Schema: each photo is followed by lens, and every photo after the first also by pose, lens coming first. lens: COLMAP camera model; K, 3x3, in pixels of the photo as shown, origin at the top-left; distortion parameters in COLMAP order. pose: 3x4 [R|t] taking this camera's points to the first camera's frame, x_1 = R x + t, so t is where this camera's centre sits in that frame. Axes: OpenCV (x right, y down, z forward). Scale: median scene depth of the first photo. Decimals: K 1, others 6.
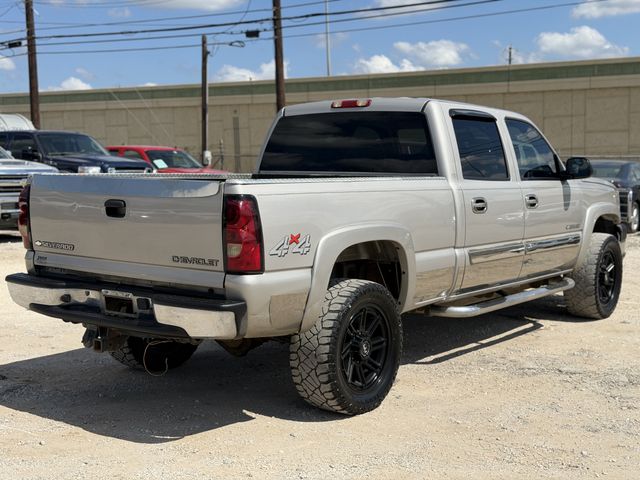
lens RADIAL K [[878.0, 0, 320.0], [0, 878.0, 240.0], [0, 0, 1]] dist [0.214233, -0.474088]
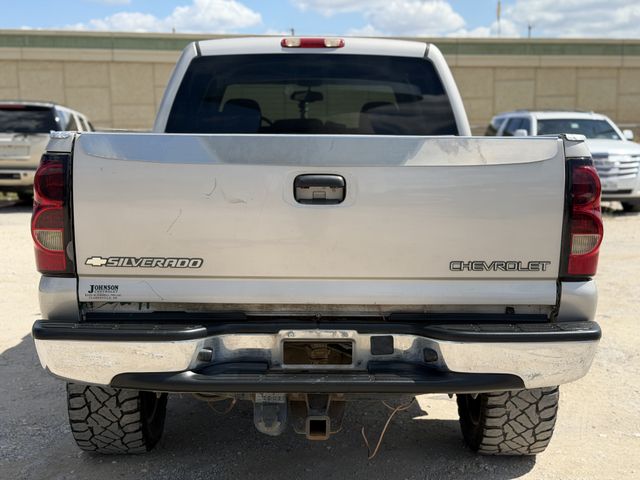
lens RADIAL K [[878.0, 0, 320.0], [0, 878.0, 240.0], [0, 0, 1]] dist [0.214233, -0.474088]
pose [[0.786346, -0.070260, 0.613778, -0.550740], [0.054361, 0.997527, 0.044544, -0.026103], [-0.615390, -0.001662, 0.788221, 0.510475]]
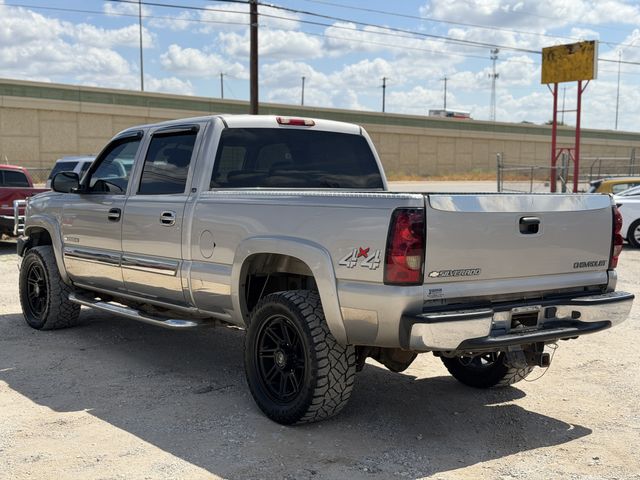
lens RADIAL K [[878.0, 0, 320.0], [0, 878.0, 240.0], [0, 0, 1]] dist [0.214233, -0.474088]
pose [[0.268328, -0.065828, 0.961076, -1.198180], [0.080148, 0.995729, 0.045825, -0.079454], [-0.959988, 0.064732, 0.272458, 0.894557]]
